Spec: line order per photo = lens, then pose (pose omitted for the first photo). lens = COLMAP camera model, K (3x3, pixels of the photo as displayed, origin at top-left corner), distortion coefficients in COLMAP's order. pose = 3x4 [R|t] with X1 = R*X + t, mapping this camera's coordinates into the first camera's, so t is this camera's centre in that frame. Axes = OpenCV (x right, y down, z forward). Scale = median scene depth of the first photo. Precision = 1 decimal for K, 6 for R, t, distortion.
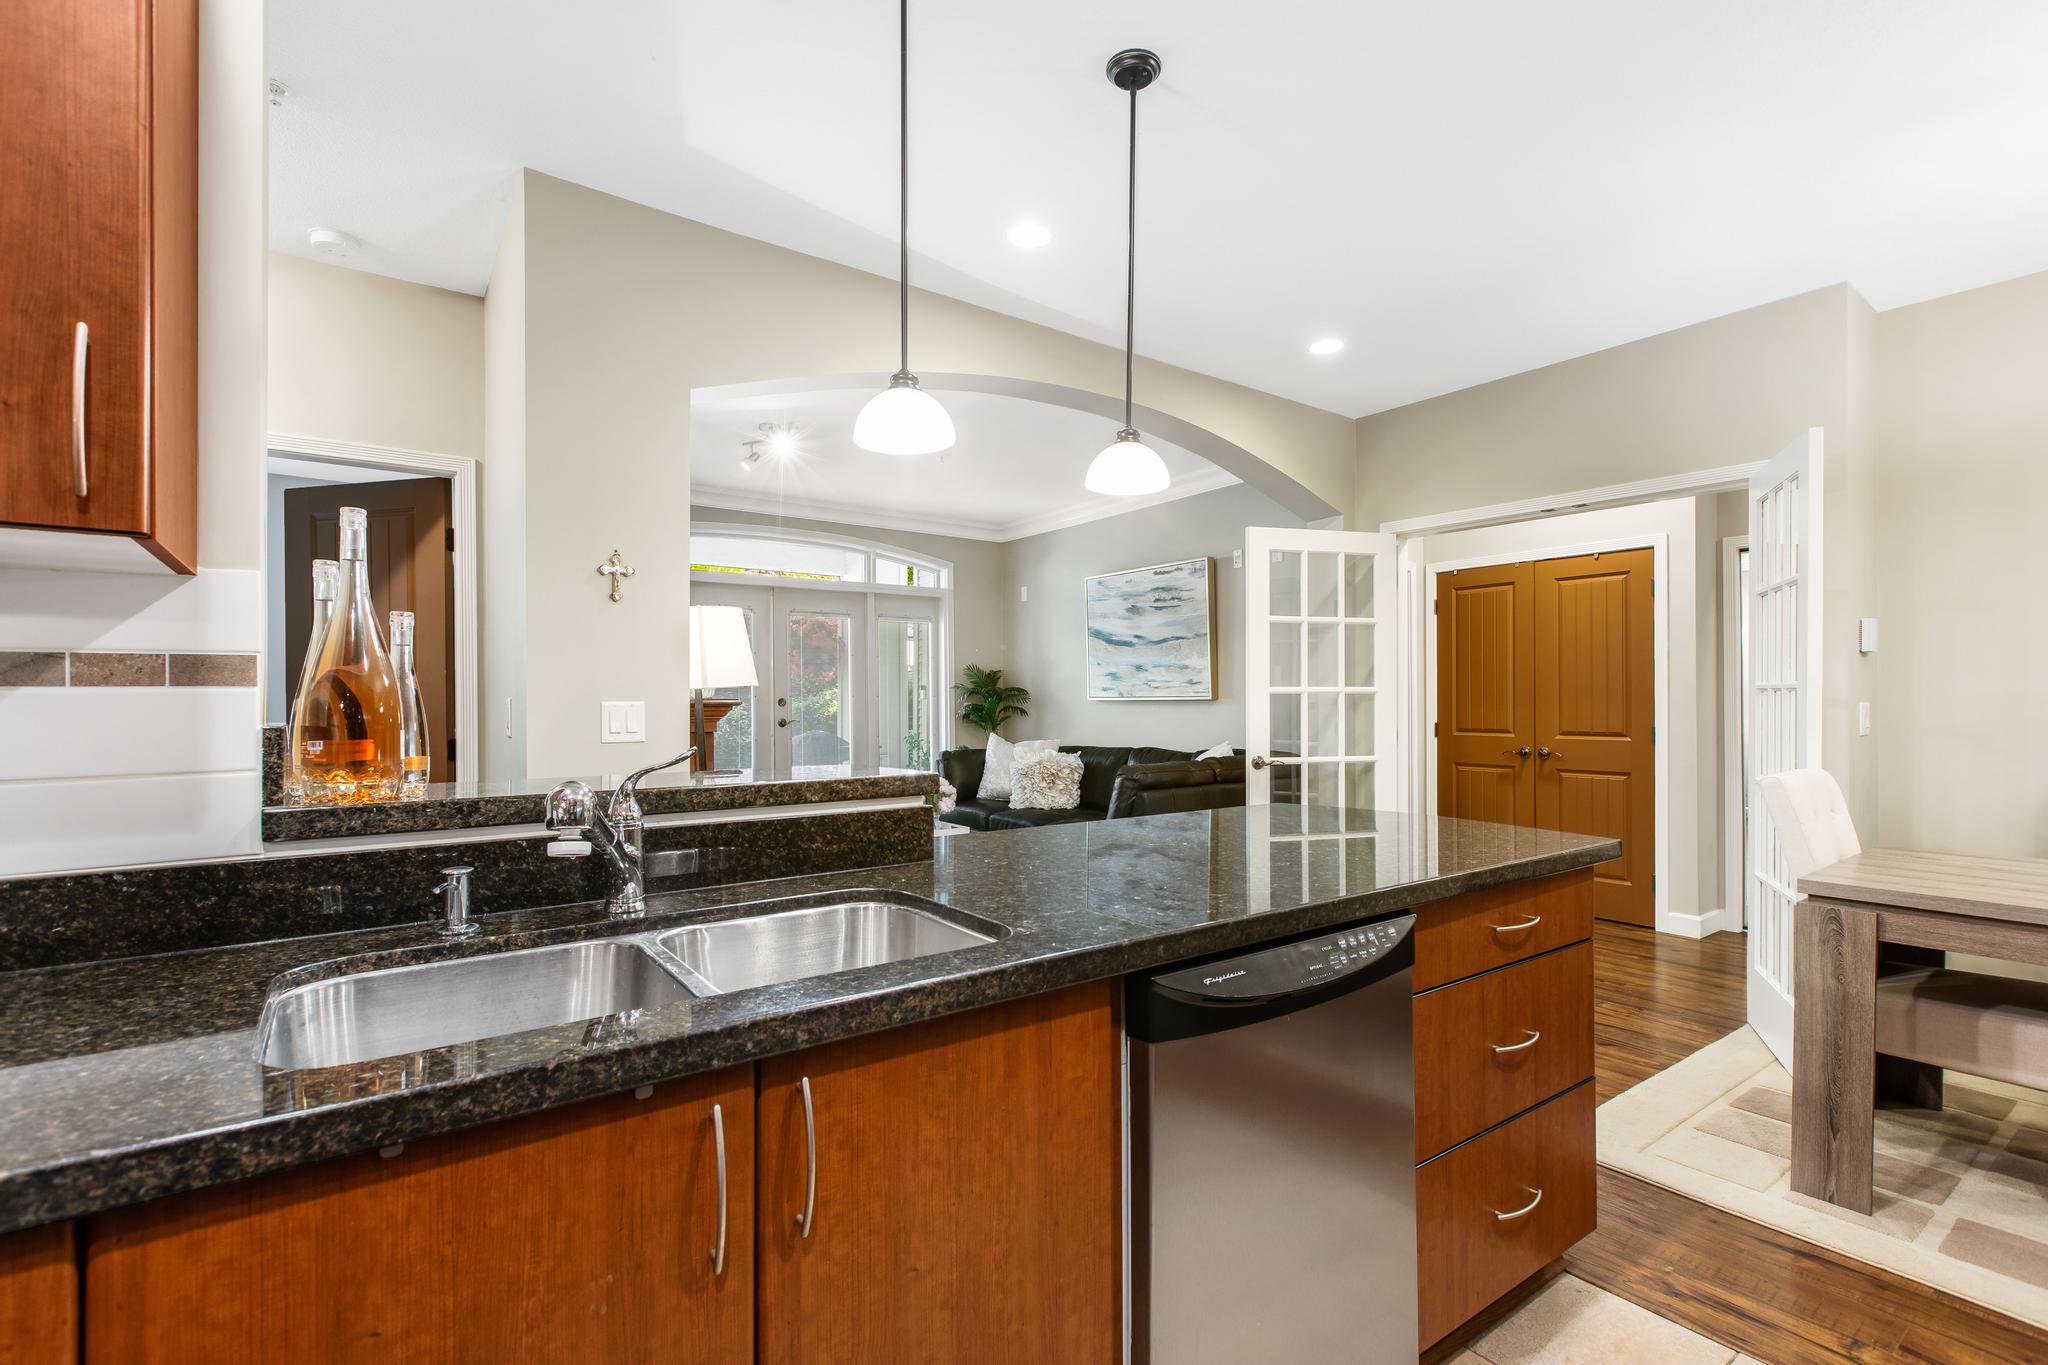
lens RADIAL K [[912.2, 0, 1025.9], [0, 912.2, 691.9], [0, 0, 1]] dist [-0.005302, -0.000263]
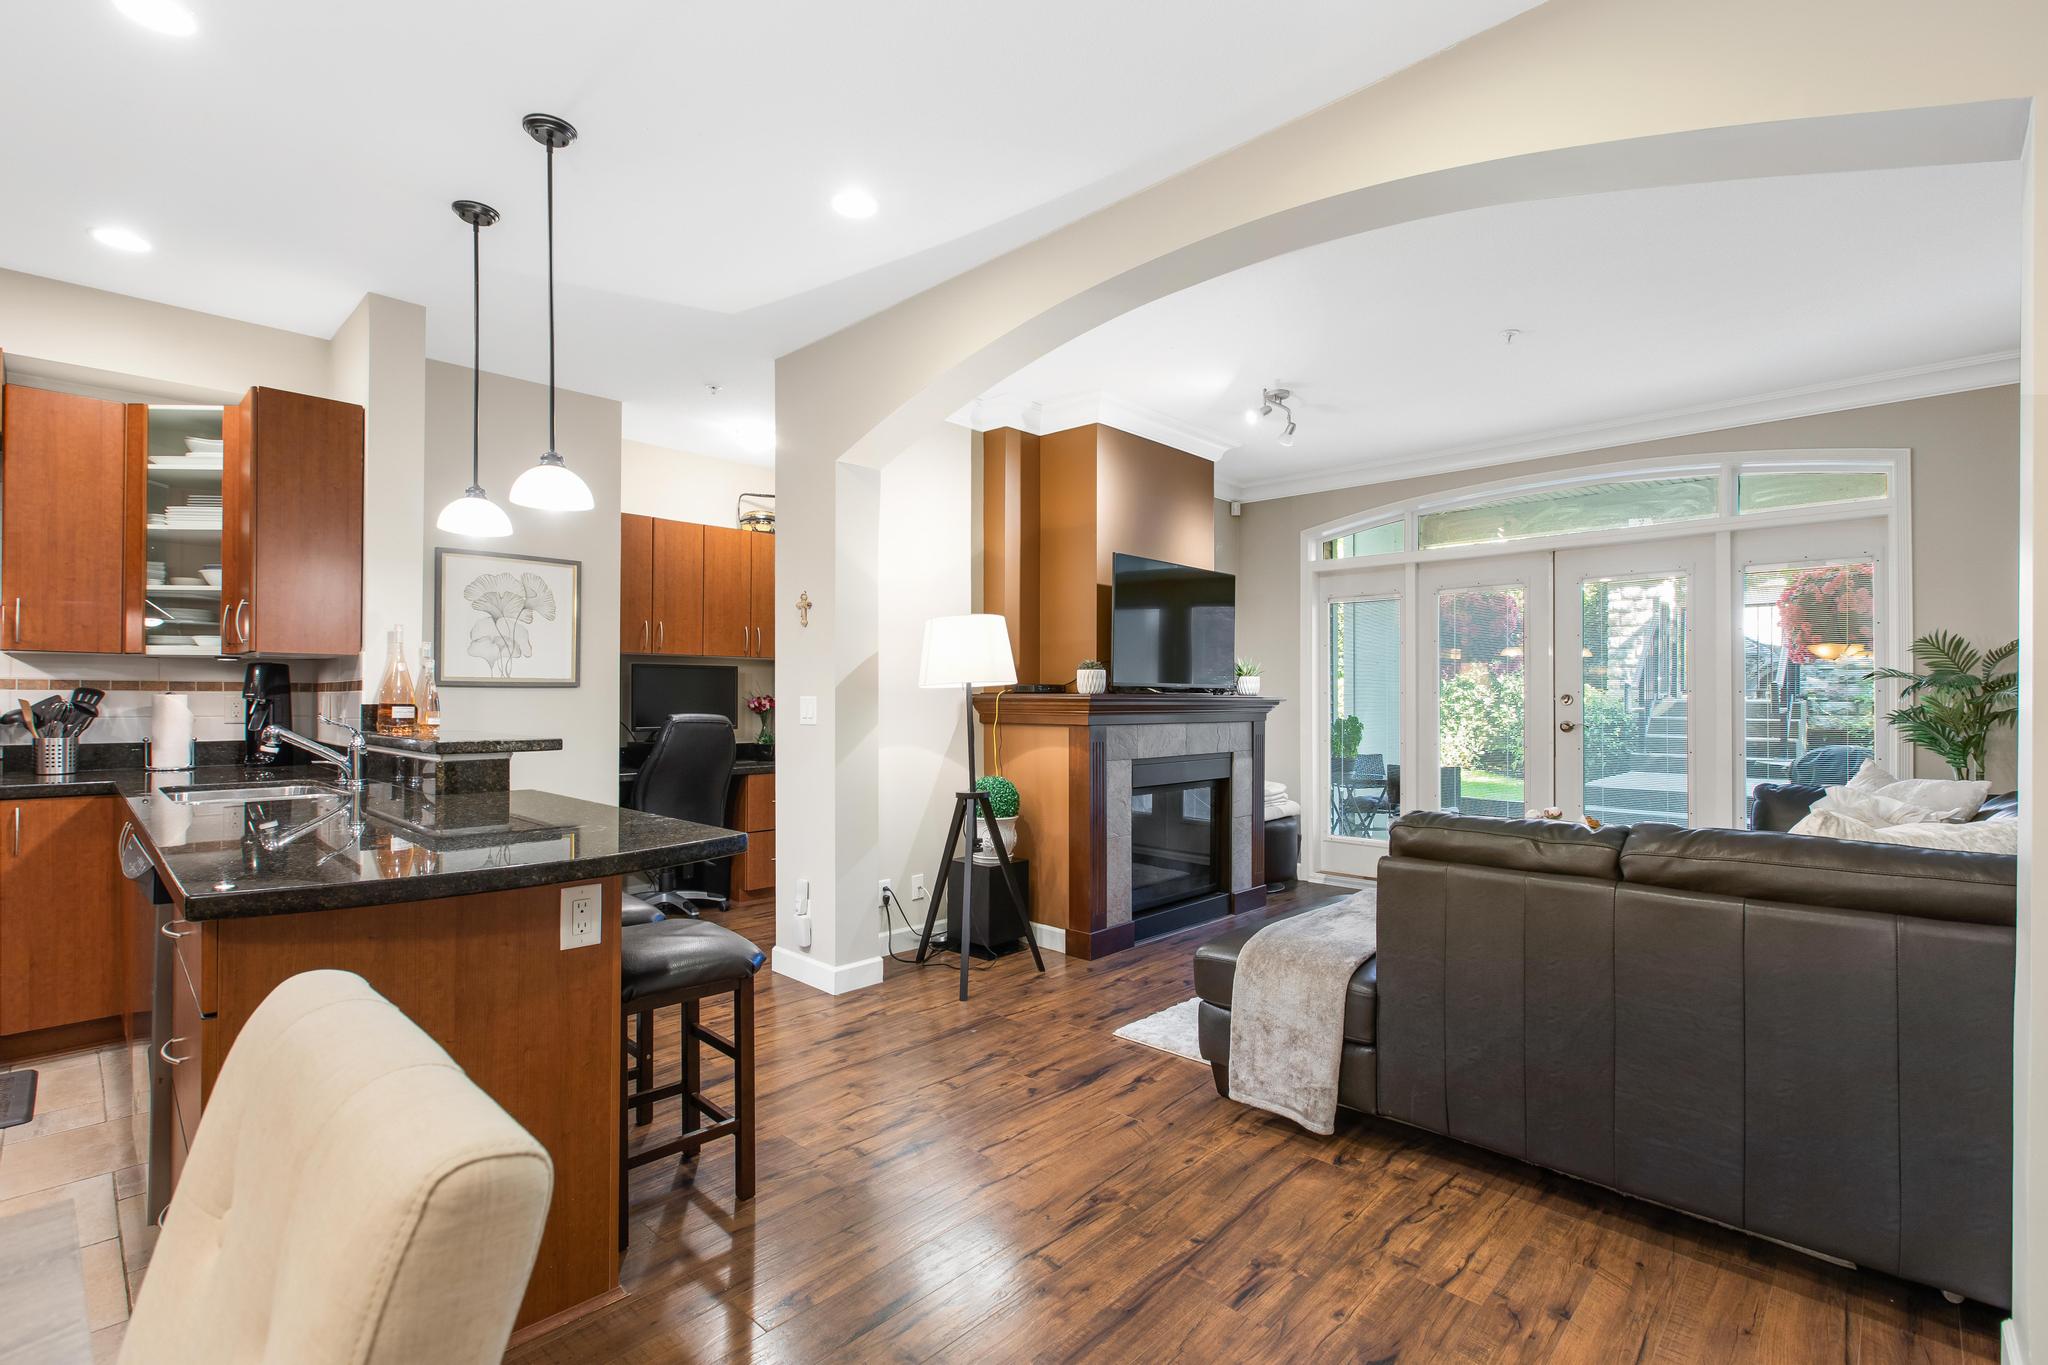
lens RADIAL K [[933.6, 0, 1043.4], [0, 933.6, 692.8], [0, 0, 1]] dist [-0.006499, -0.000265]
pose [[0.186592, 0.000361, -0.982437, 0.443577], [0.006250, 0.999979, 0.001555, 0.002174], [0.982418, -0.006430, 0.186586, 0.453586]]
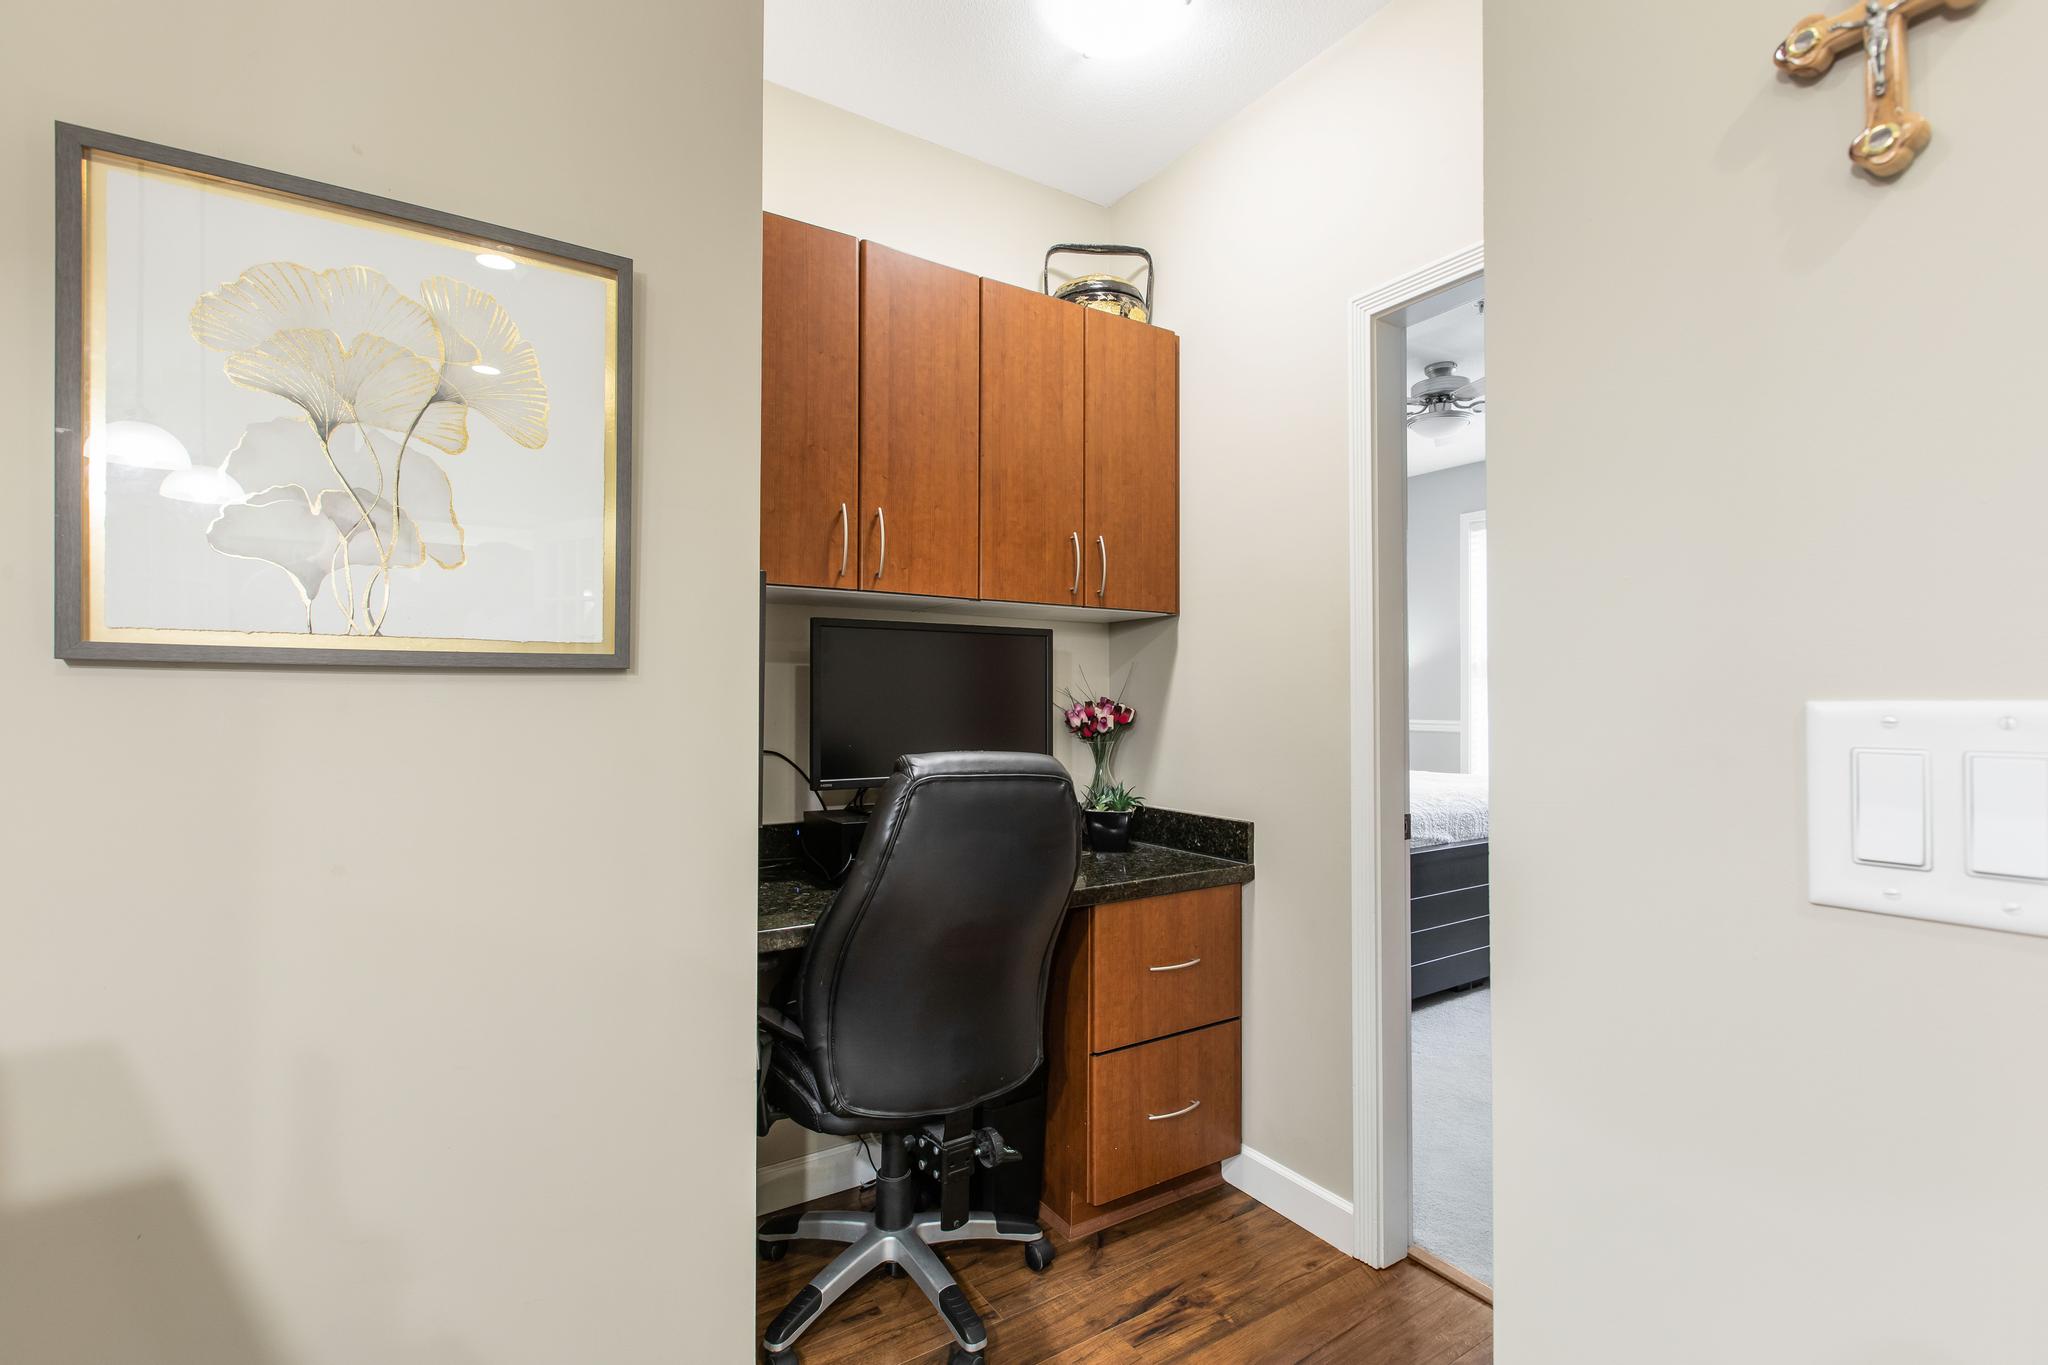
lens RADIAL K [[912.2, 0, 1025.9], [0, 912.2, 691.9], [0, 0, 1]] dist [-0.005302, -0.000263]
pose [[-0.054246, -0.005523, -0.998512, -0.109407], [0.008480, 0.999946, -0.005992, 0.003796], [0.998492, -0.008793, -0.054196, 0.343909]]
